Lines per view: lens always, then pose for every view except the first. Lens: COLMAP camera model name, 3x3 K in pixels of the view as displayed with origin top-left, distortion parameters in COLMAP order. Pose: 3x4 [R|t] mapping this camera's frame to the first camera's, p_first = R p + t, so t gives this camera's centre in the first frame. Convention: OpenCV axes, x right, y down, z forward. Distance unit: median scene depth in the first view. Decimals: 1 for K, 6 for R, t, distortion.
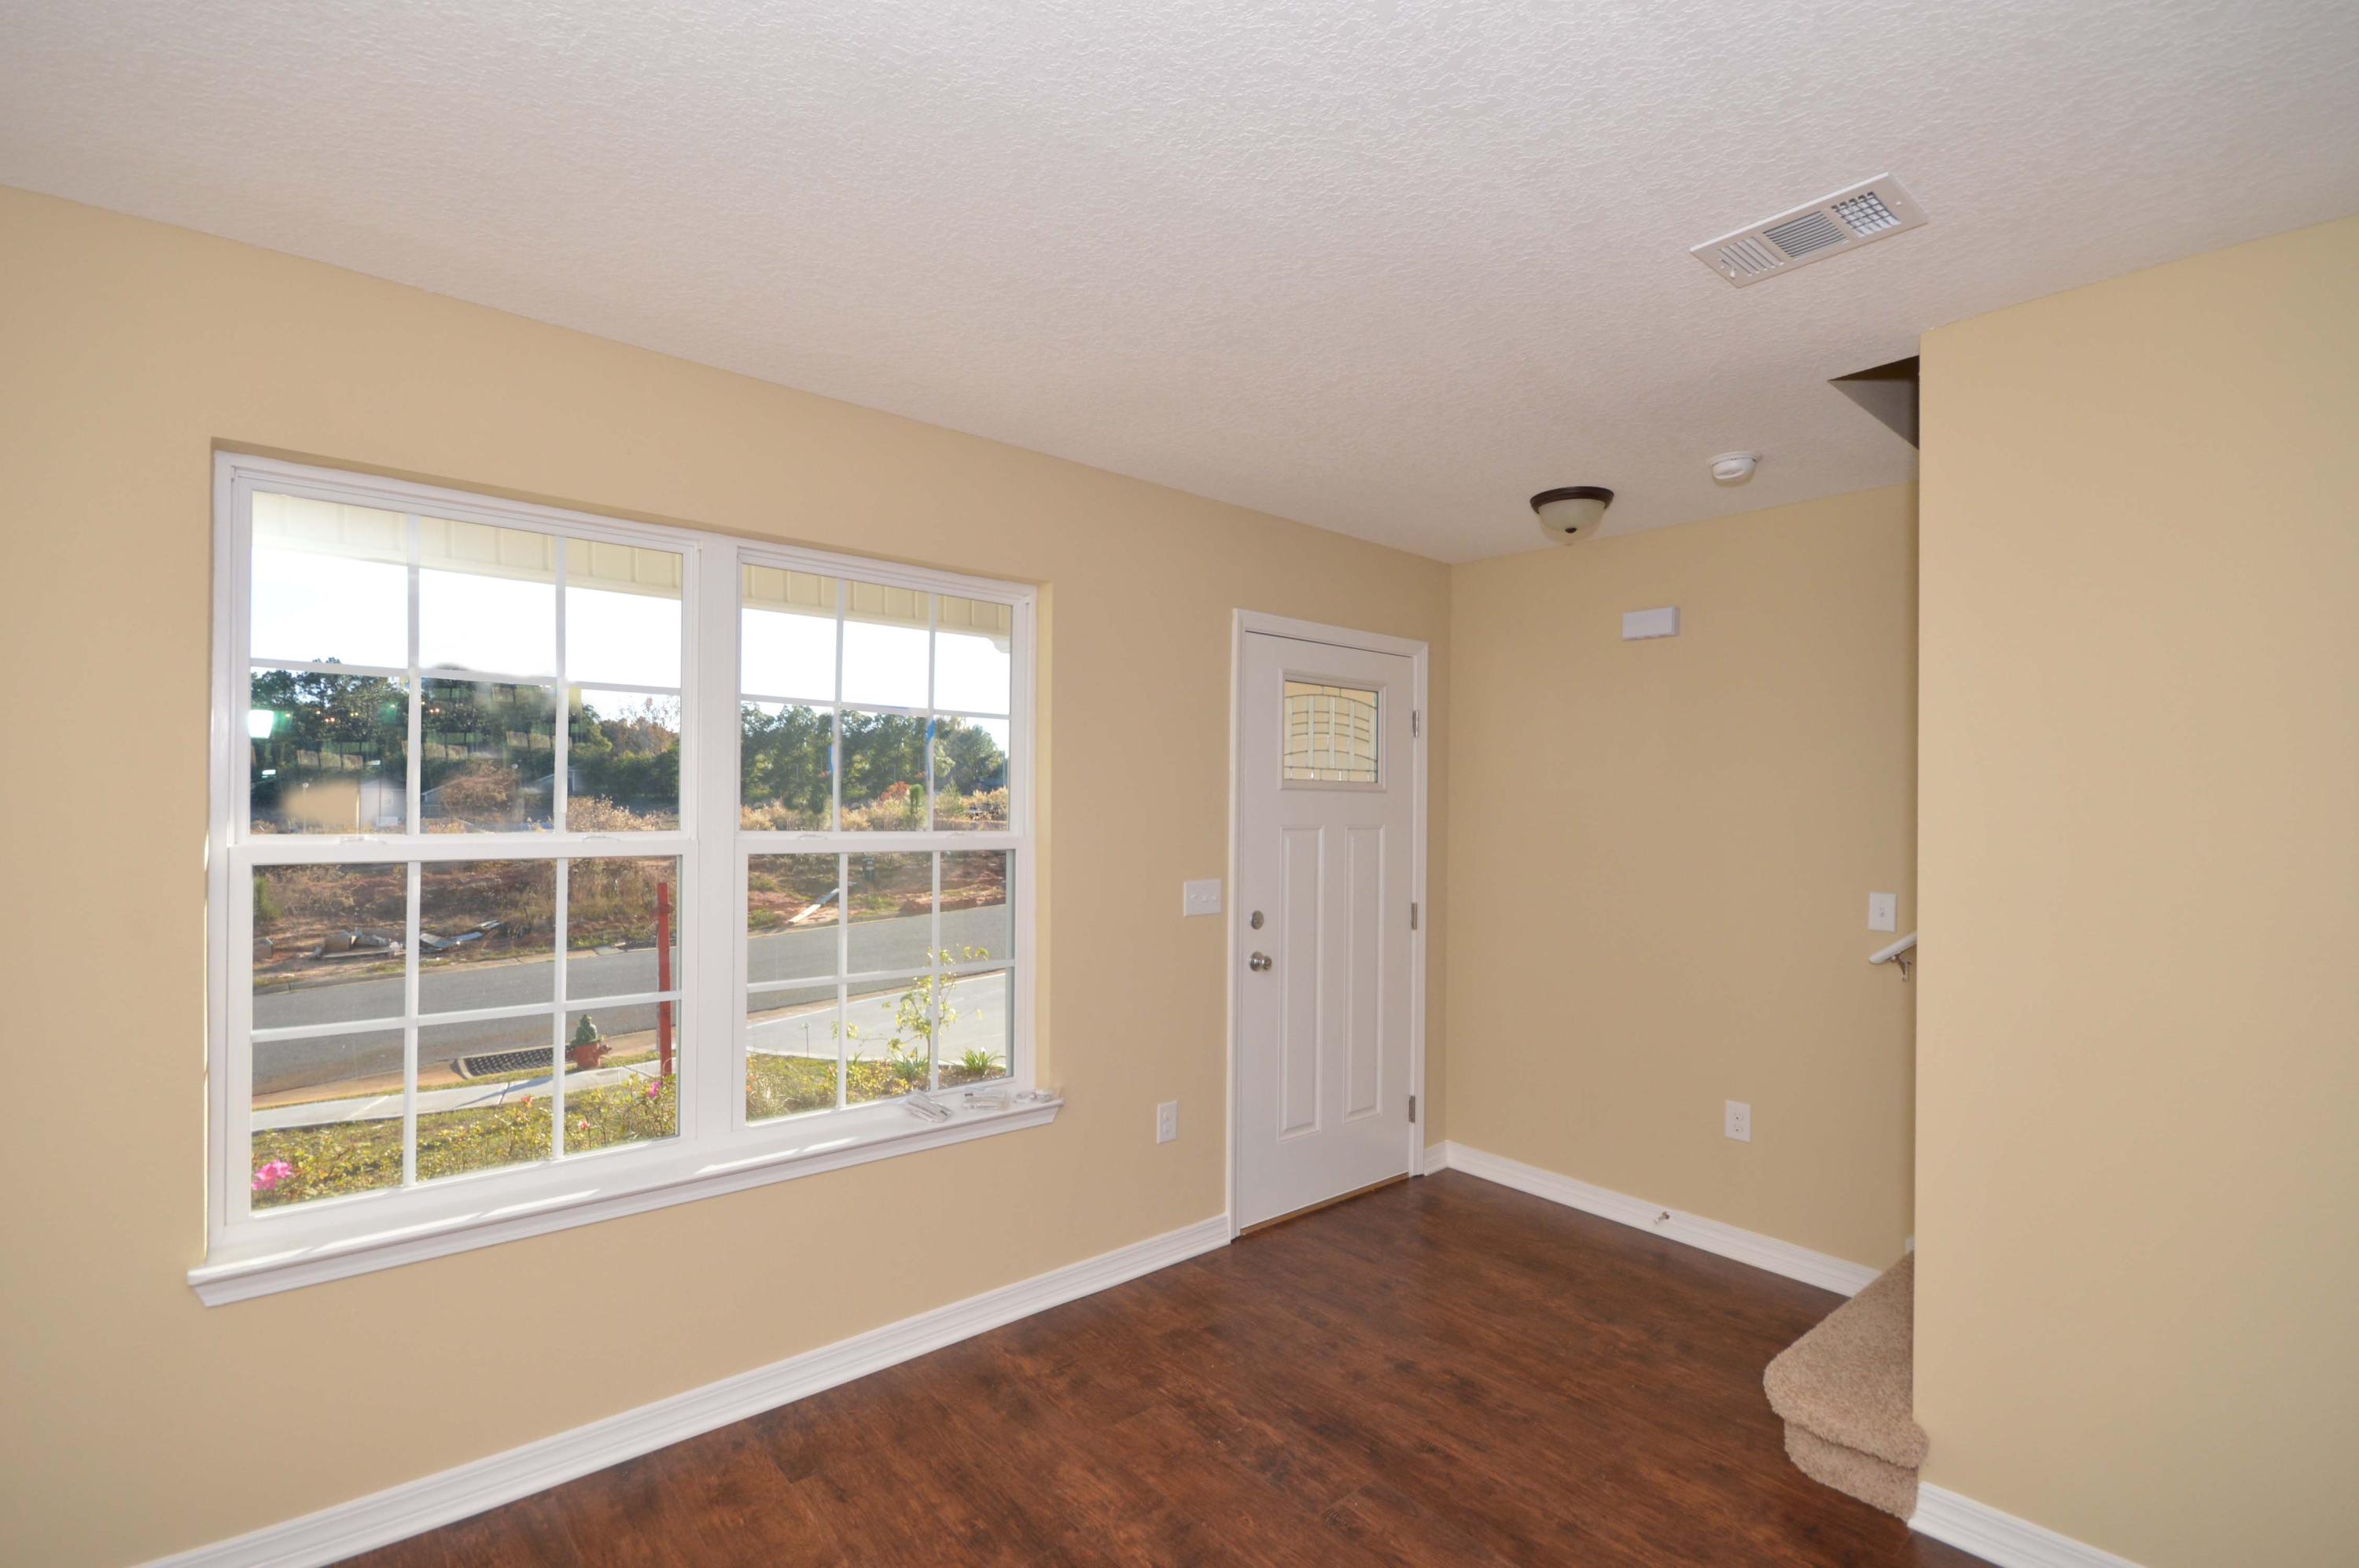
lens RADIAL K [[1057.6, 0, 1172.9], [0, 1057.6, 788.7], [0, 0, 1]] dist [0.002169, -0.004754]
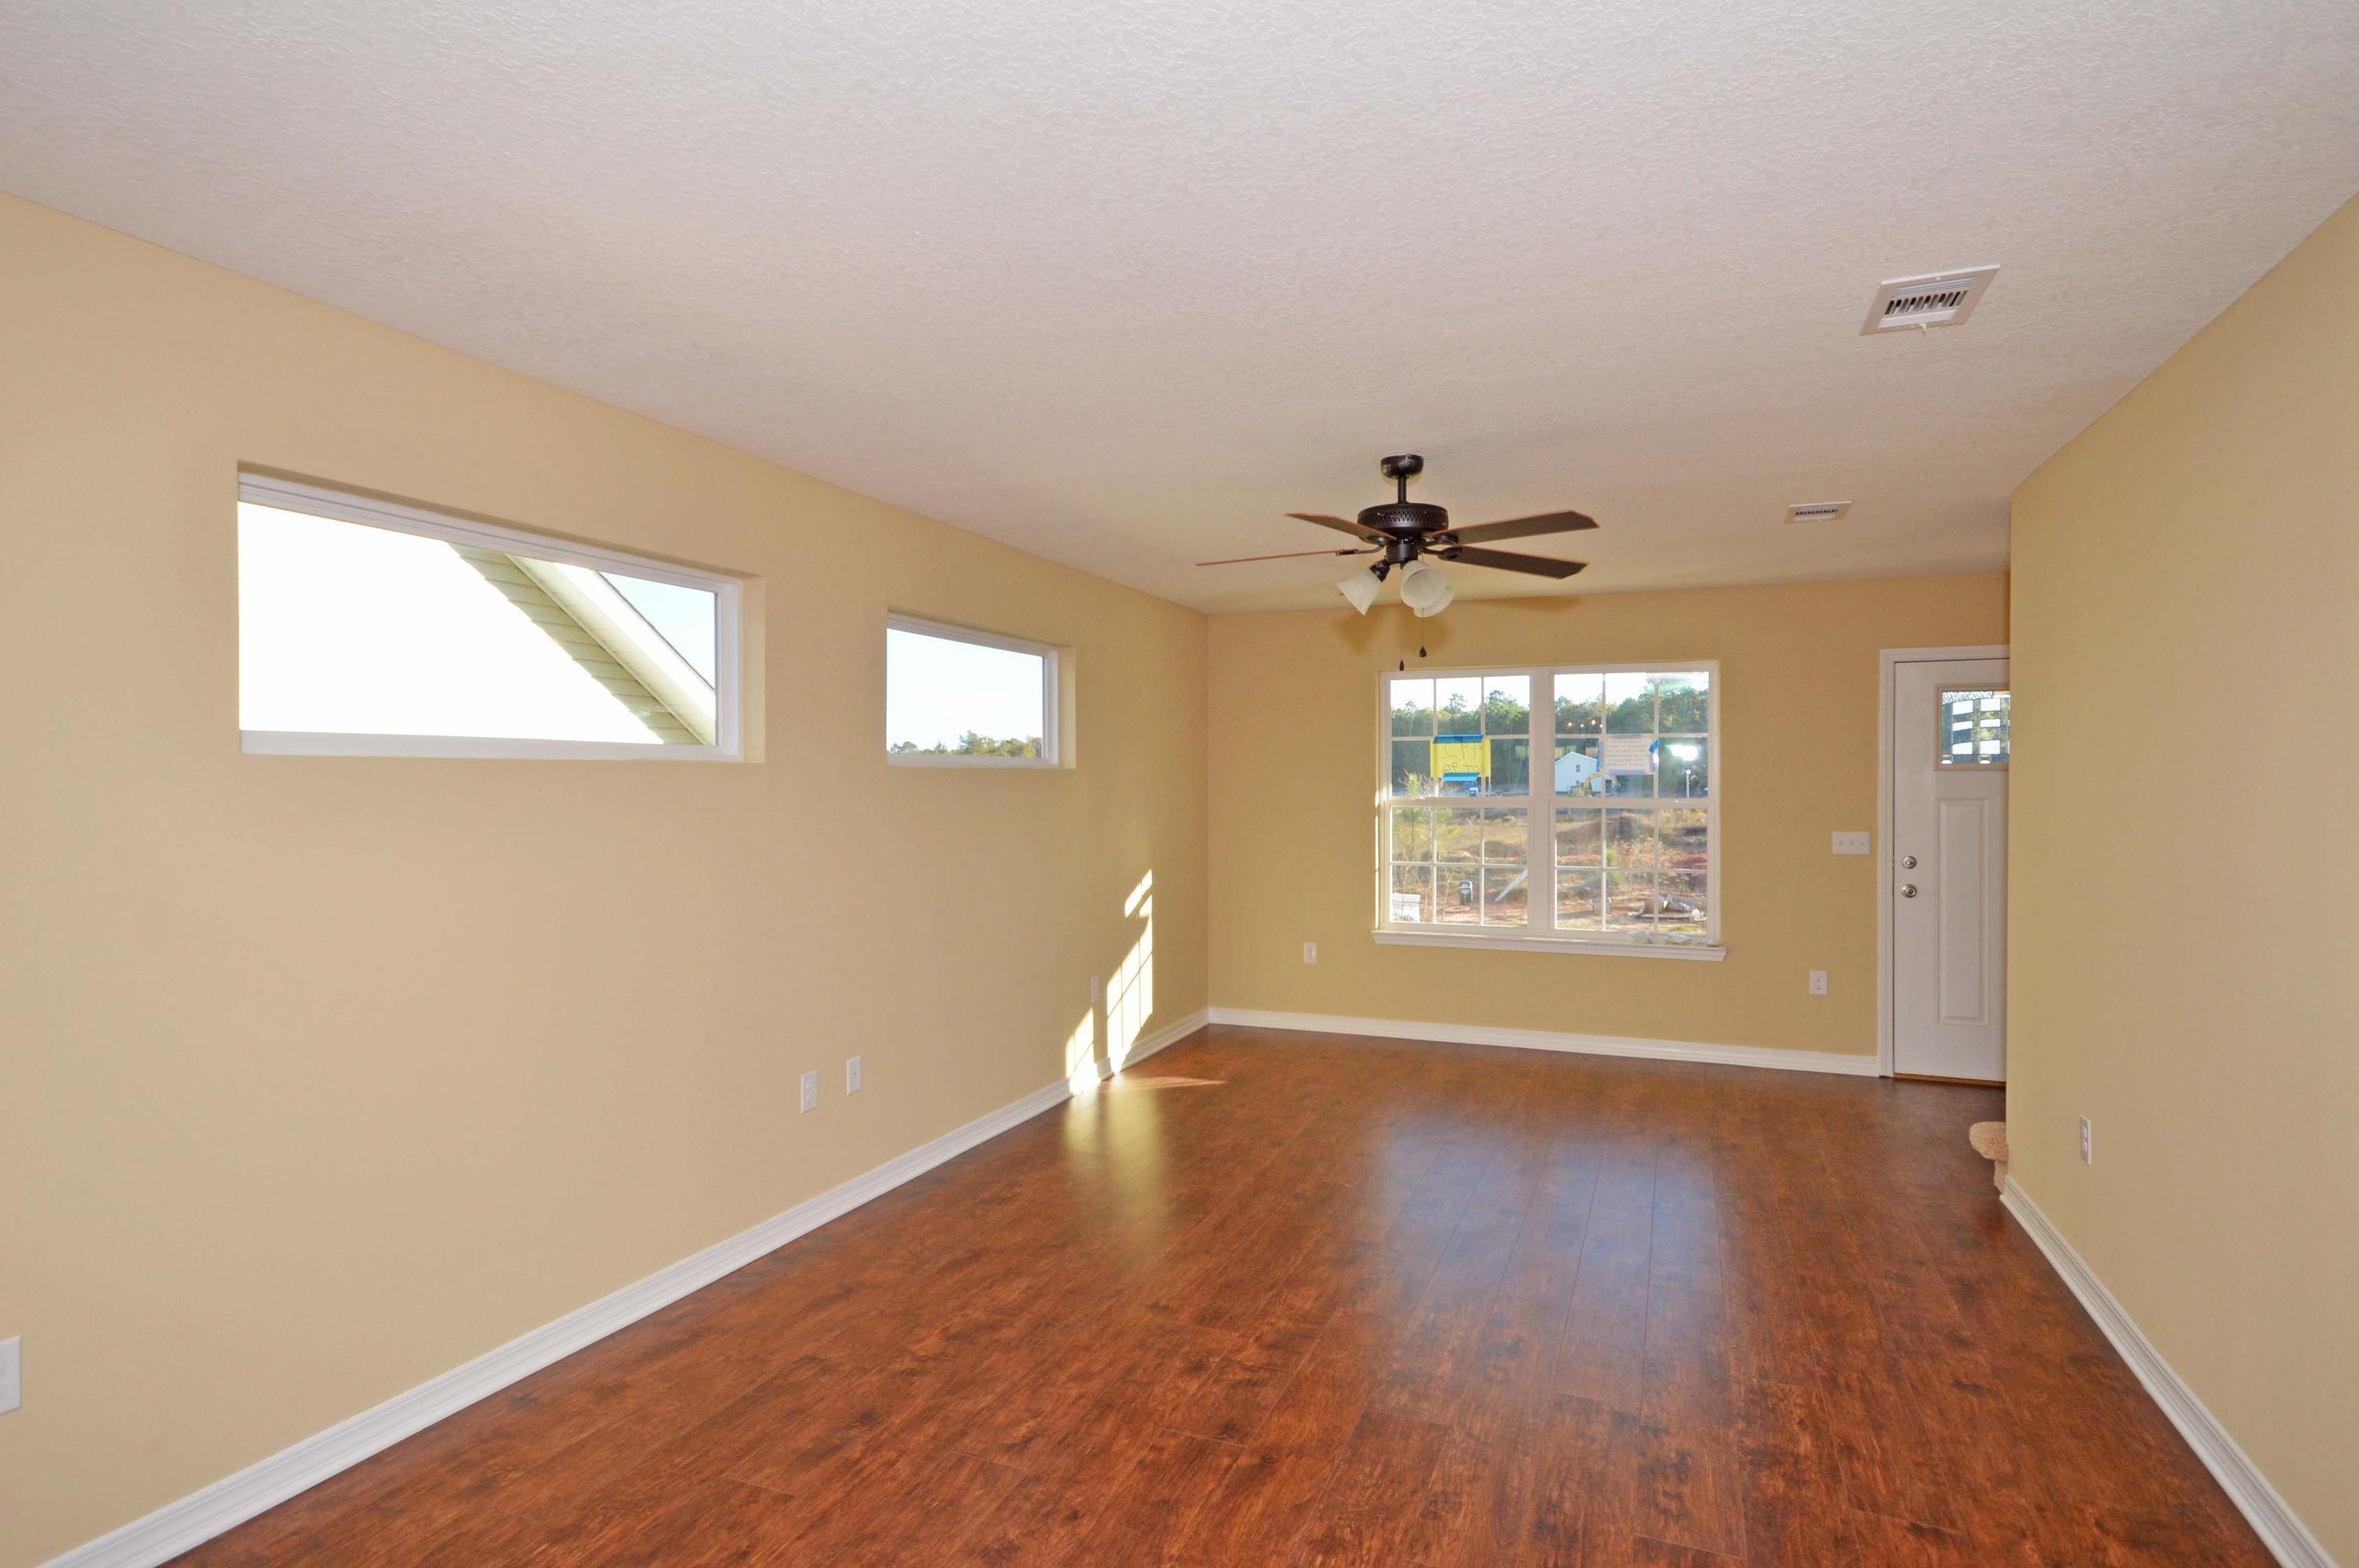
lens RADIAL K [[1233.4, 0, 1179.0], [0, 1233.4, 782.5], [0, 0, 1]] dist [0.024734, -0.000167]
pose [[0.471636, -0.006515, -0.881769, 0.984913], [0.016838, 0.999857, 0.001618, -0.002951], [0.881632, -0.015610, 0.471679, -0.593742]]
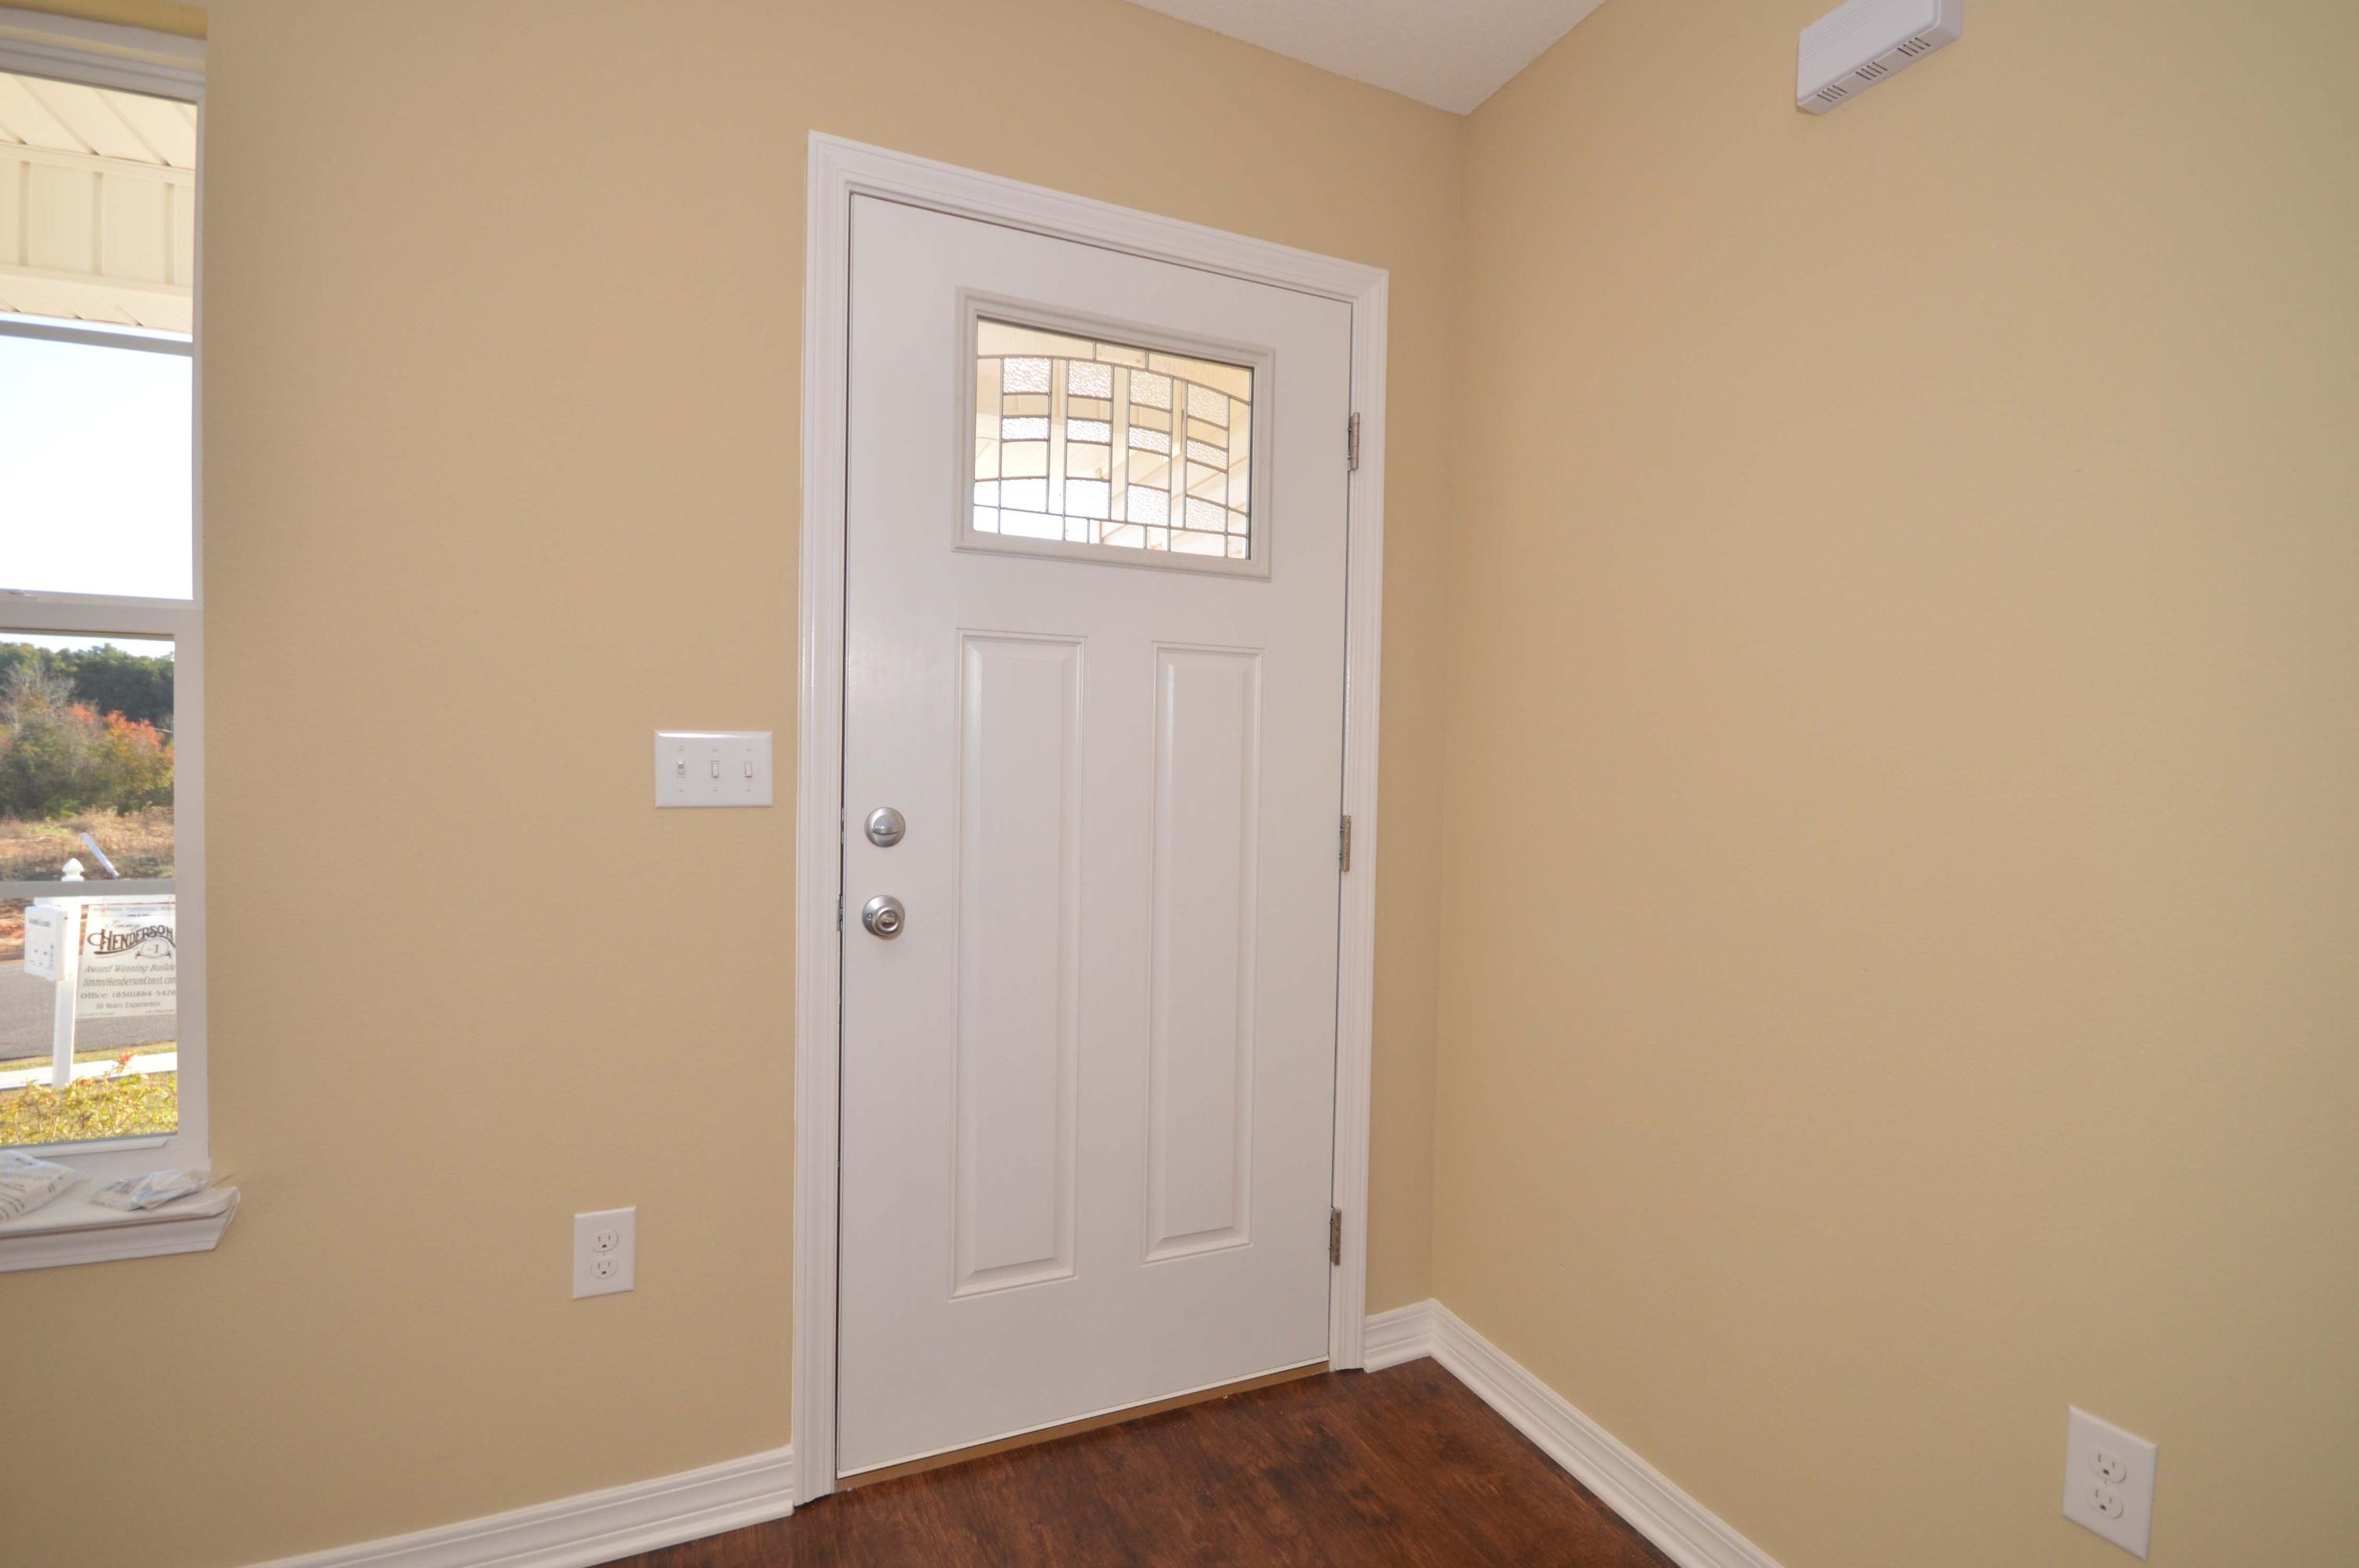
lens RADIAL K [[1057.6, 0, 1189.8], [0, 1057.6, 780.7], [0, 0, 1]] dist [0.002169, -0.004754]
pose [[0.960087, 0.013778, -0.279362, 0.301731], [-0.004532, 0.999421, 0.033717, 0.078086], [0.279664, -0.031106, 0.959594, 0.531182]]
